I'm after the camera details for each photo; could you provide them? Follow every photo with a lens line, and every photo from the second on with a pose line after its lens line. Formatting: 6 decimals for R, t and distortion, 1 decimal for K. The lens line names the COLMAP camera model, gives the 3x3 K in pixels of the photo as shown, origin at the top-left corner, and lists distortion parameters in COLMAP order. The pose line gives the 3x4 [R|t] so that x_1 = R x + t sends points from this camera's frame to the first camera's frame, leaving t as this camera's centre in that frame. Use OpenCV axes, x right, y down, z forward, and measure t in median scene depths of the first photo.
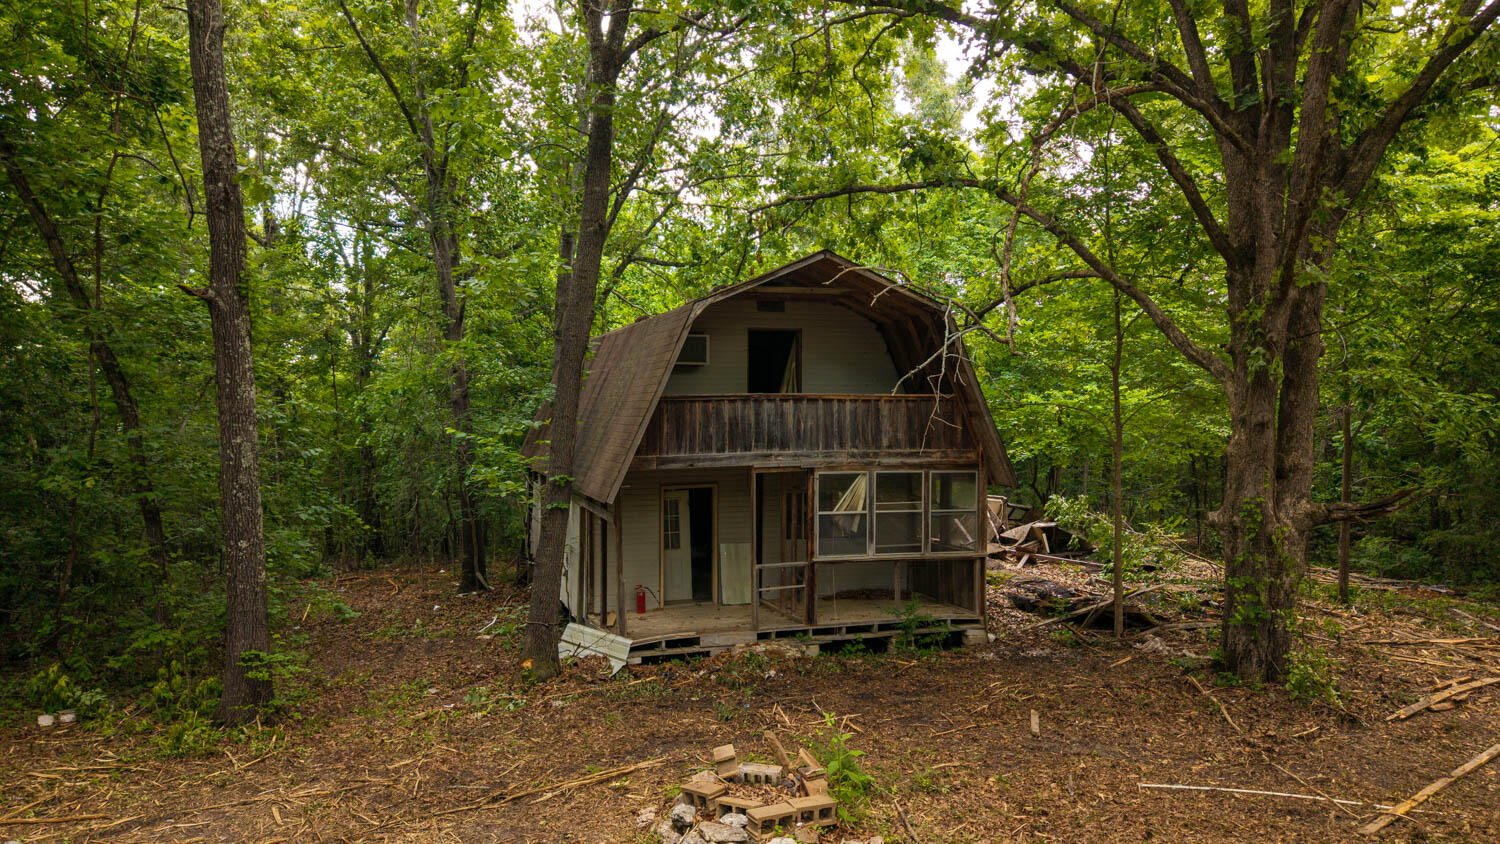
lens RADIAL K [[992.4, 0, 749.7], [0, 992.4, 432.8], [0, 0, 1]] dist [0.034800, -0.038575]
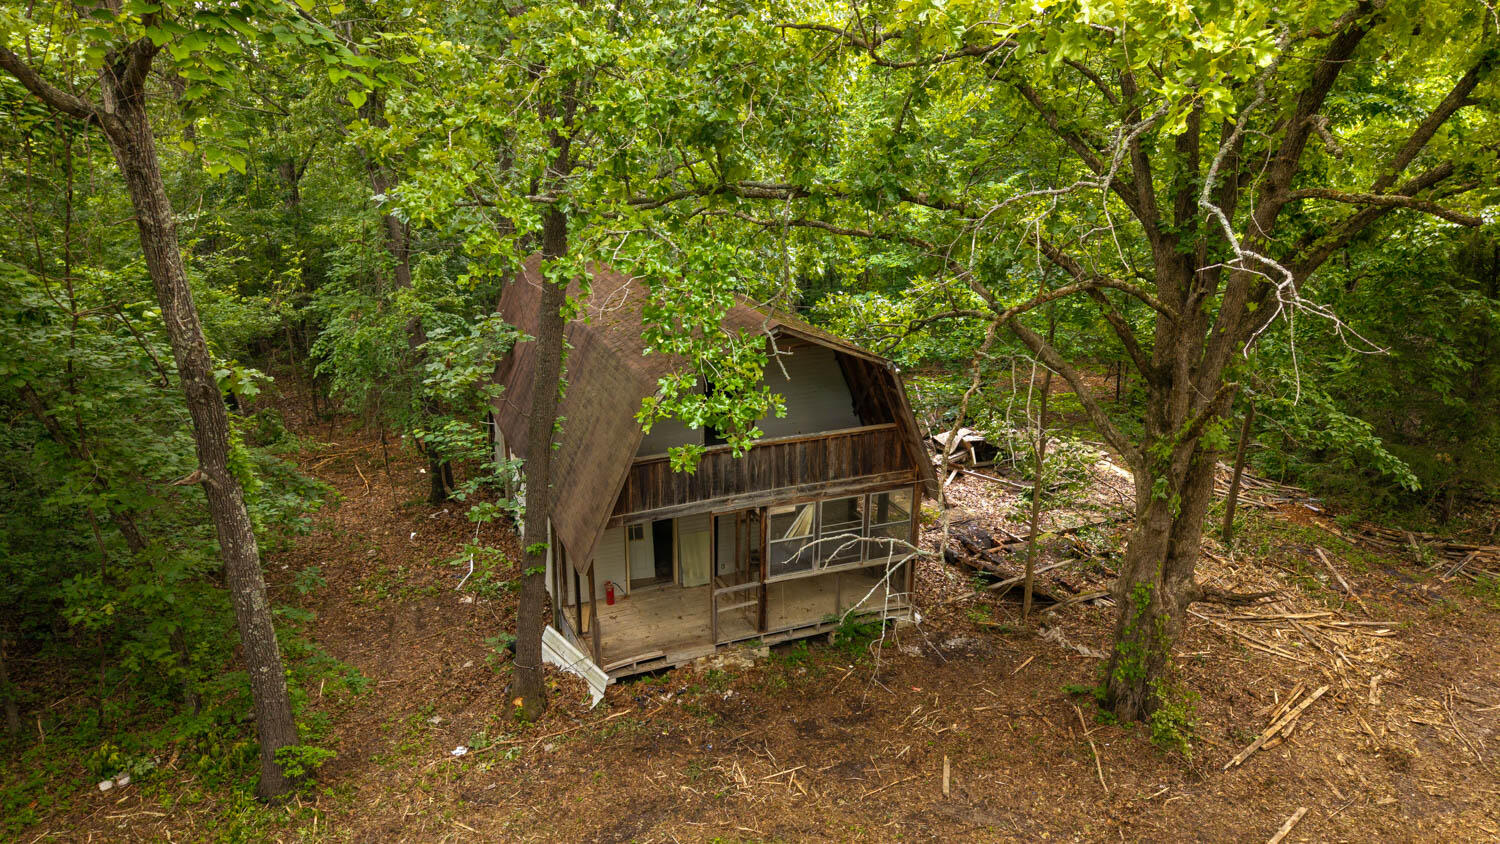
lens RADIAL K [[992.4, 0, 749.8], [0, 992.4, 422.4], [0, 0, 1]] dist [0.034800, -0.038575]
pose [[0.998252, -0.013440, 0.057554, -0.016531], [-0.004276, 0.954823, 0.297143, -0.401304], [-0.058948, -0.296870, 0.953097, -0.021428]]
